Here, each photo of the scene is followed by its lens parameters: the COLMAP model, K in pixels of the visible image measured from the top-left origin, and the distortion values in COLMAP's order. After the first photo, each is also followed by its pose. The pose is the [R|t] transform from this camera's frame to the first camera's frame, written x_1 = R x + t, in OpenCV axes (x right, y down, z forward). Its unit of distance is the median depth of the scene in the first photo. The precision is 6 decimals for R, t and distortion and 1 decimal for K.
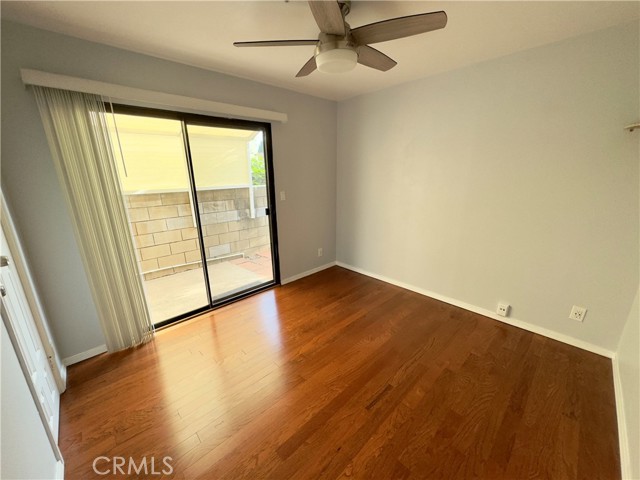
lens RADIAL K [[252.9, 0, 324.8], [0, 252.9, 239.6], [0, 0, 1]] dist [-0.000966, -0.000123]
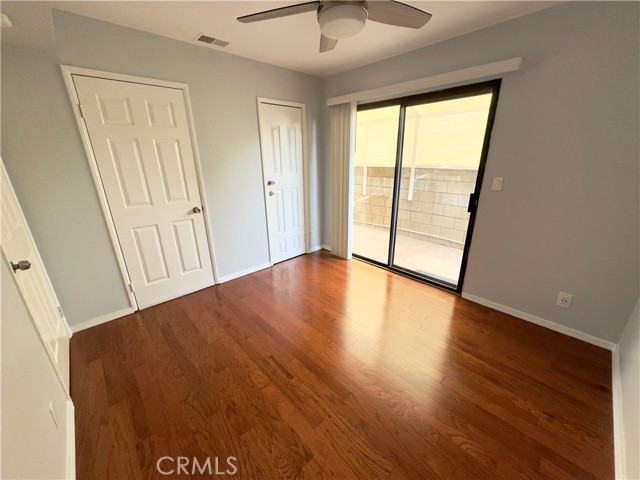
lens RADIAL K [[252.9, 0, 321.4], [0, 252.9, 244.7], [0, 0, 1]] dist [-0.000966, -0.000123]
pose [[-0.011476, 0.350681, -0.936425, 0.685613], [-0.247305, 0.906398, 0.342467, -0.173313], [0.968870, 0.235512, 0.076324, 0.633192]]
